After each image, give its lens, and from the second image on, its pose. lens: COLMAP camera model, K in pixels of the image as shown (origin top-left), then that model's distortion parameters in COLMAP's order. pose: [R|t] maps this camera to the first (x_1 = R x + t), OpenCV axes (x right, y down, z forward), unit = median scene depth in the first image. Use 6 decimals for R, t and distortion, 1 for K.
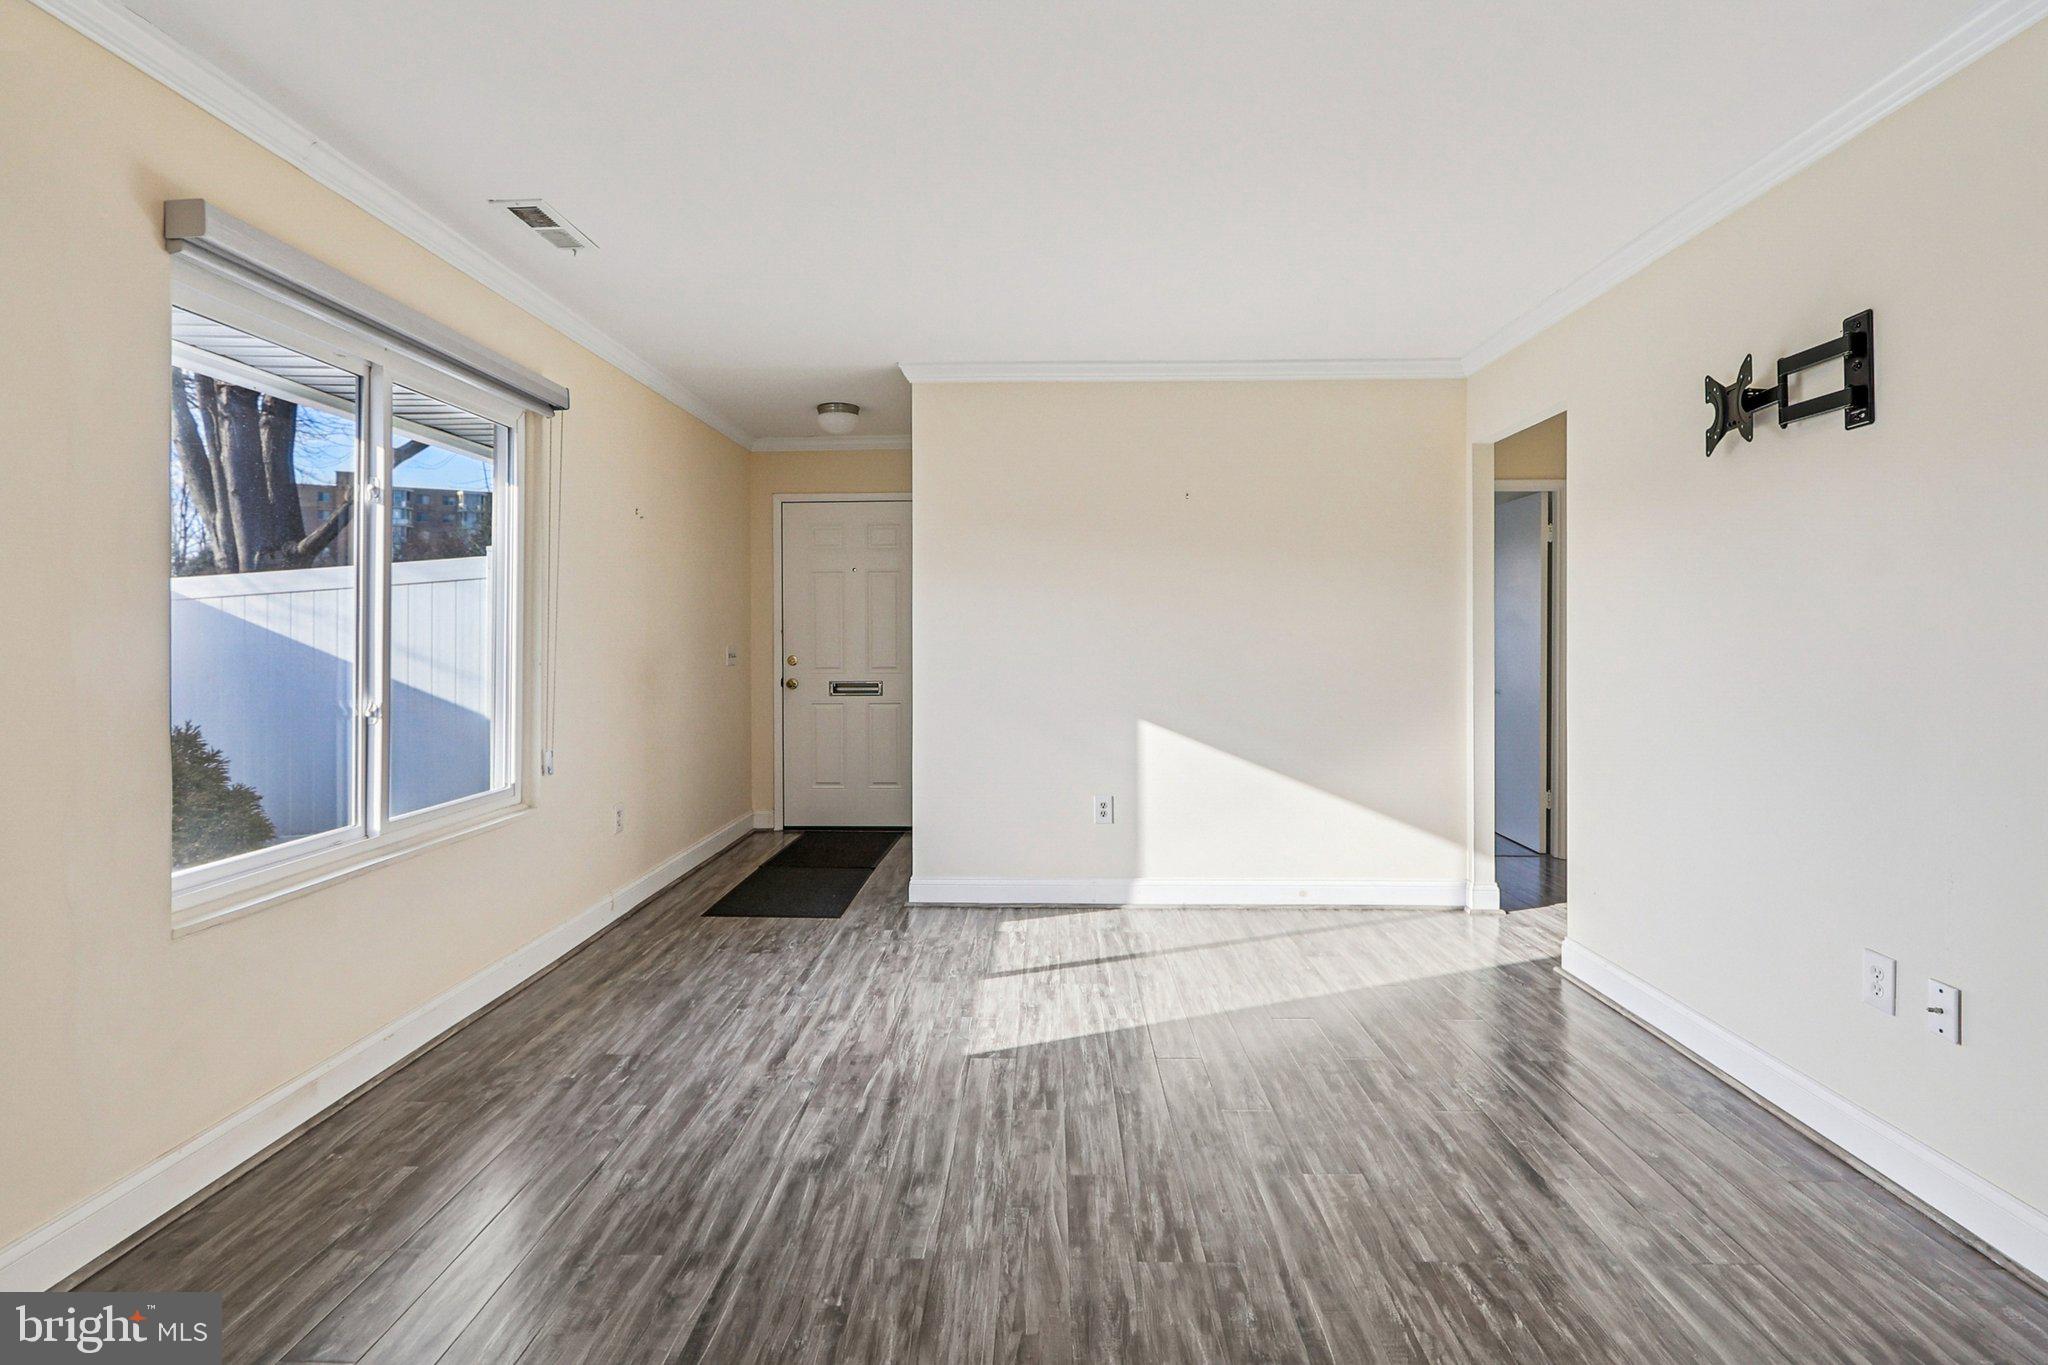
lens RADIAL K [[960.8, 0, 1027.2], [0, 960.8, 640.9], [0, 0, 1]] dist [-0.001061, 0.000526]
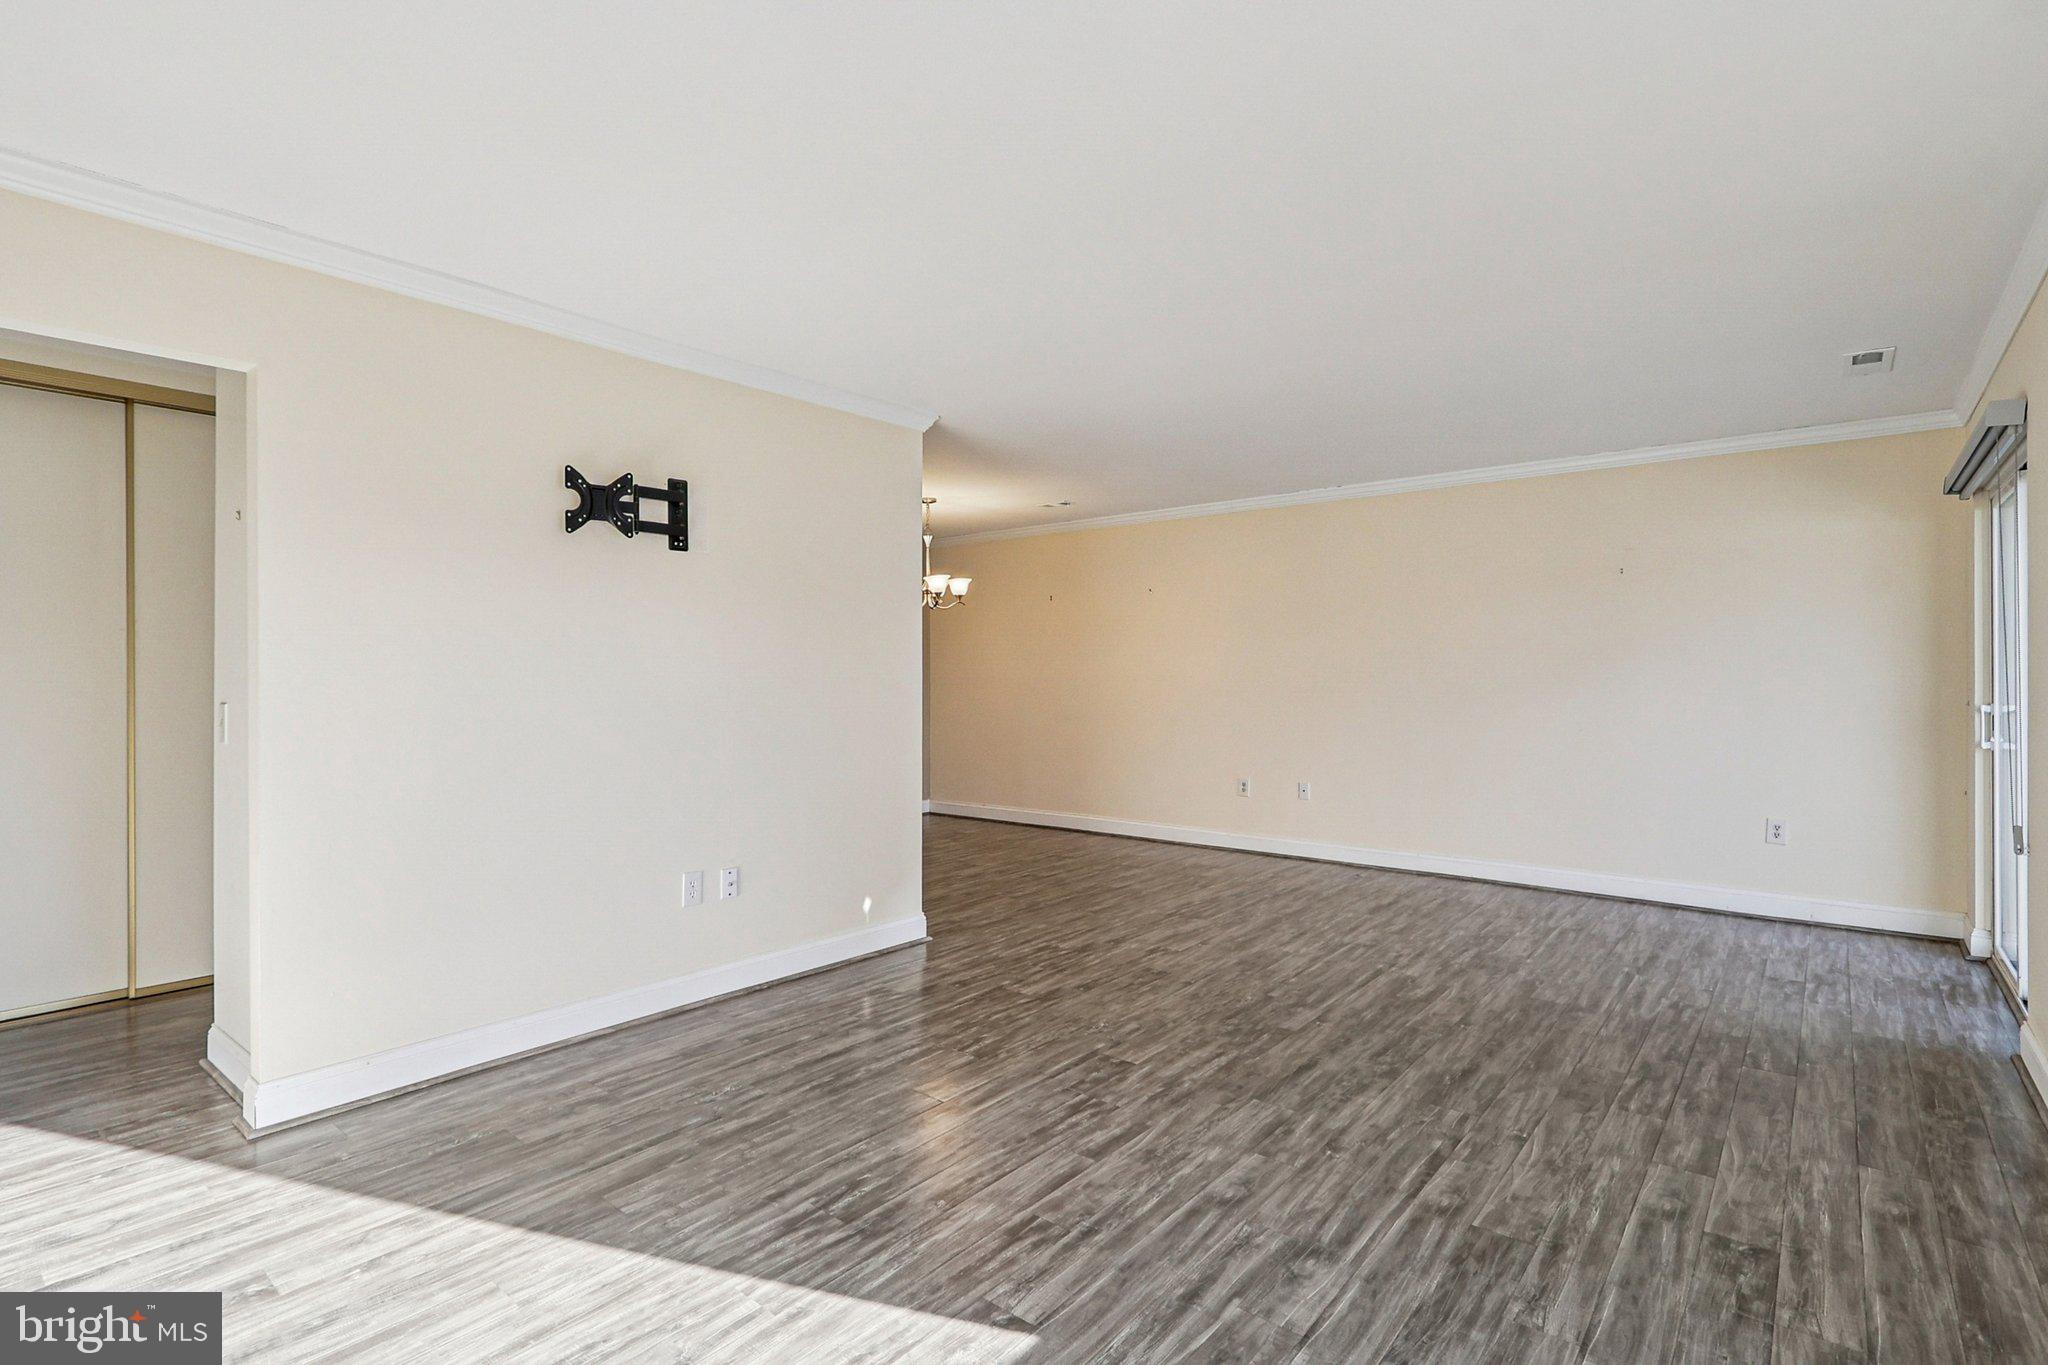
lens RADIAL K [[961.0, 0, 1007.6], [0, 961.0, 671.9], [0, 0, 1]] dist [-0.001558, -0.001511]
pose [[-0.776270, 0.007306, 0.630358, -0.541183], [0.006485, 0.999972, -0.003604, -0.009526], [-0.630367, 0.001290, -0.776296, 1.788165]]
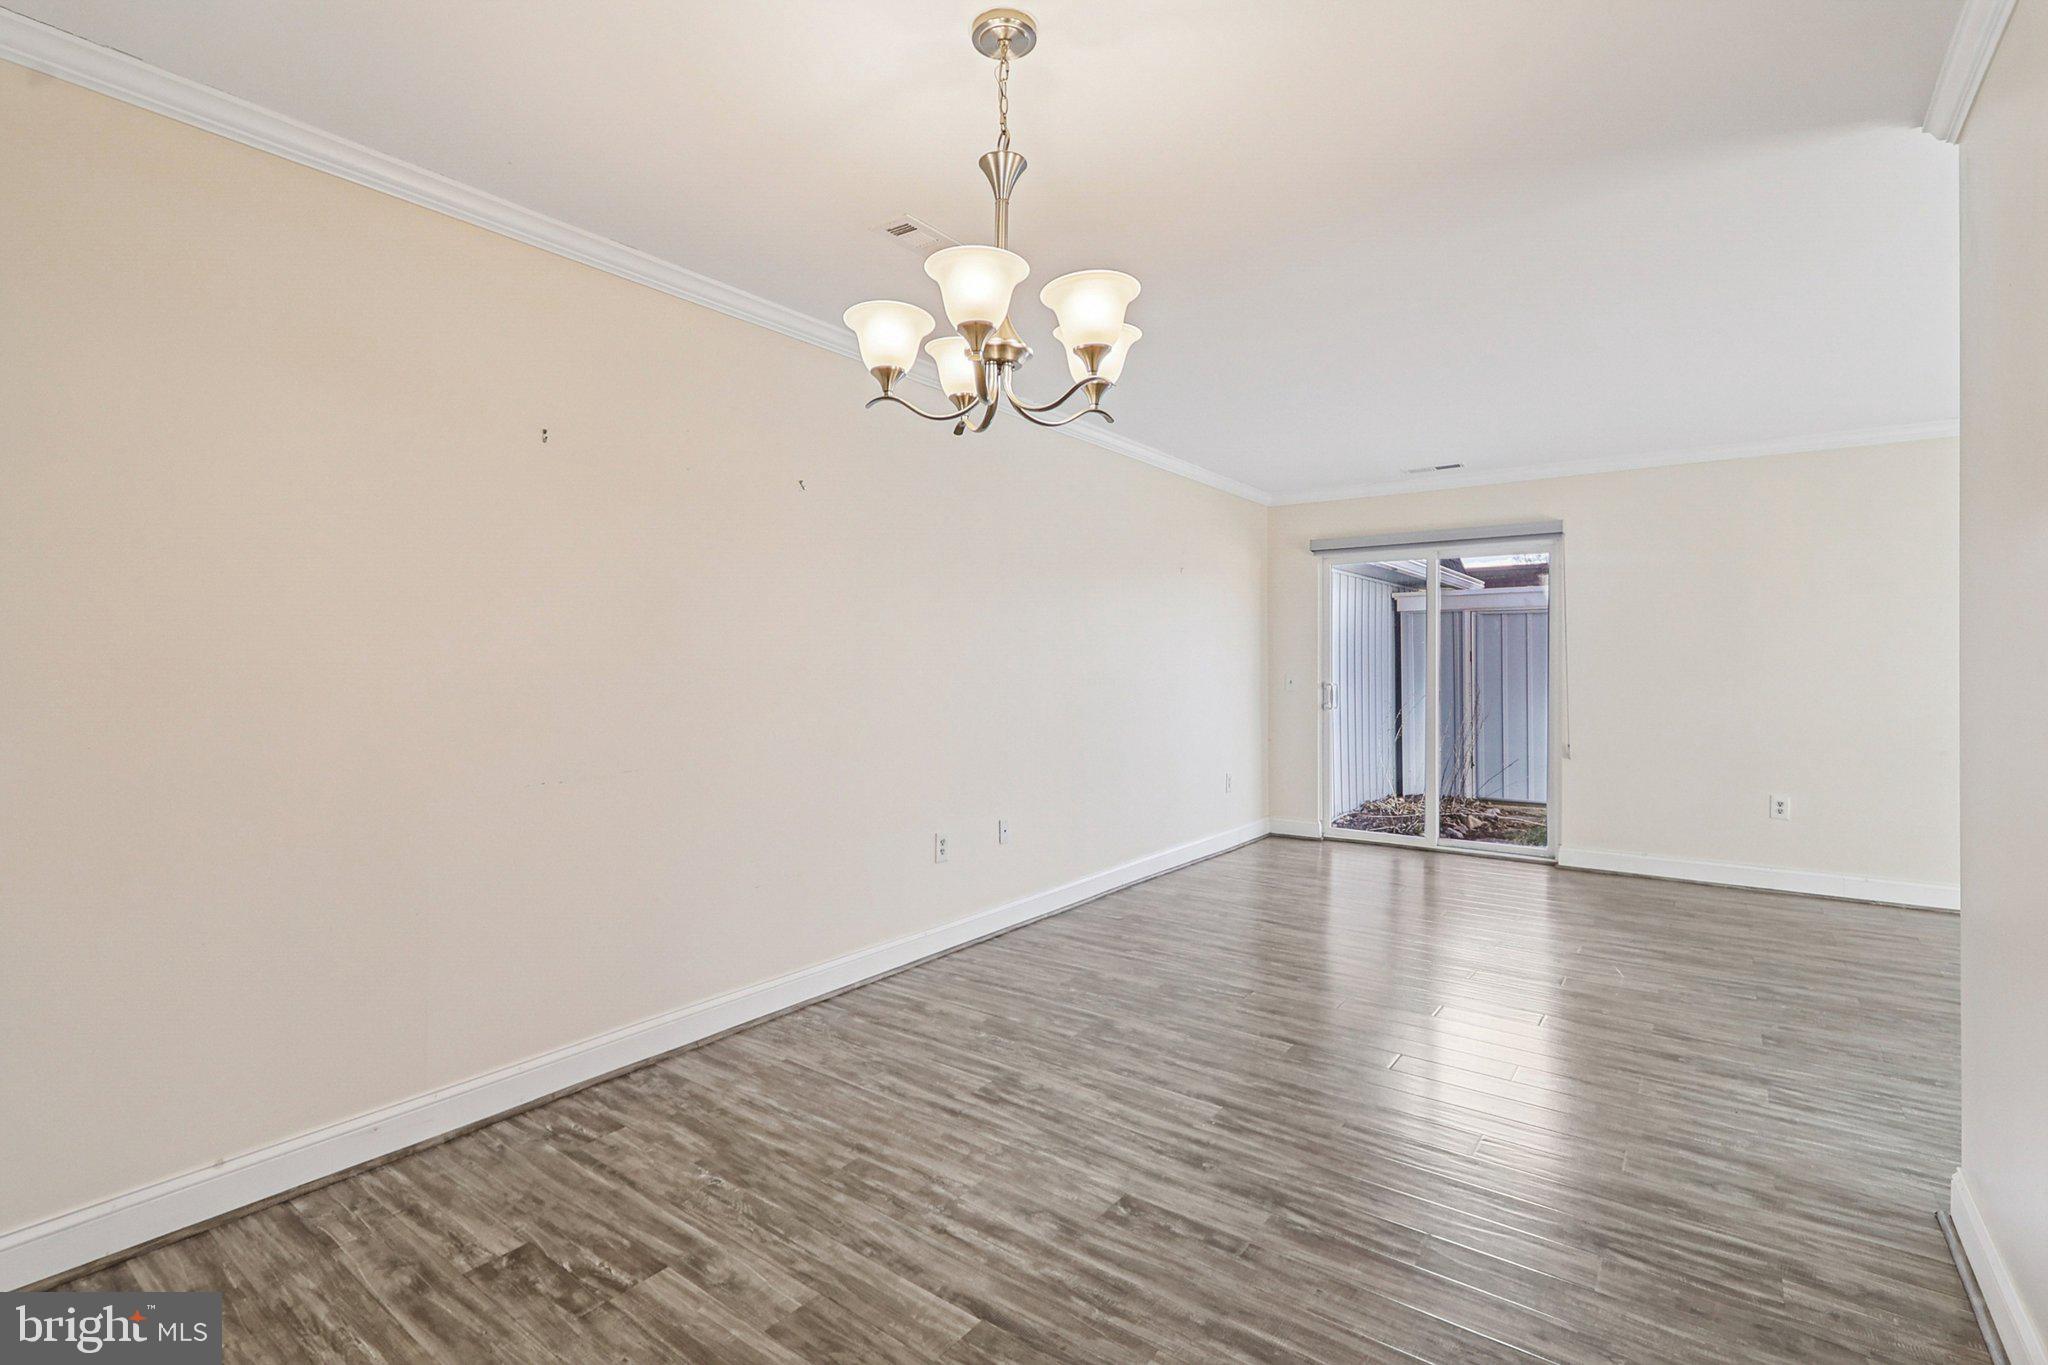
lens RADIAL K [[961.0, 0, 1007.6], [0, 961.0, 671.9], [0, 0, 1]] dist [-0.001558, -0.001511]
pose [[-0.592463, 0.007572, -0.805562, 2.046156], [-0.008375, 0.999844, 0.015558, -0.010145], [0.805554, 0.015964, -0.592307, 0.218078]]
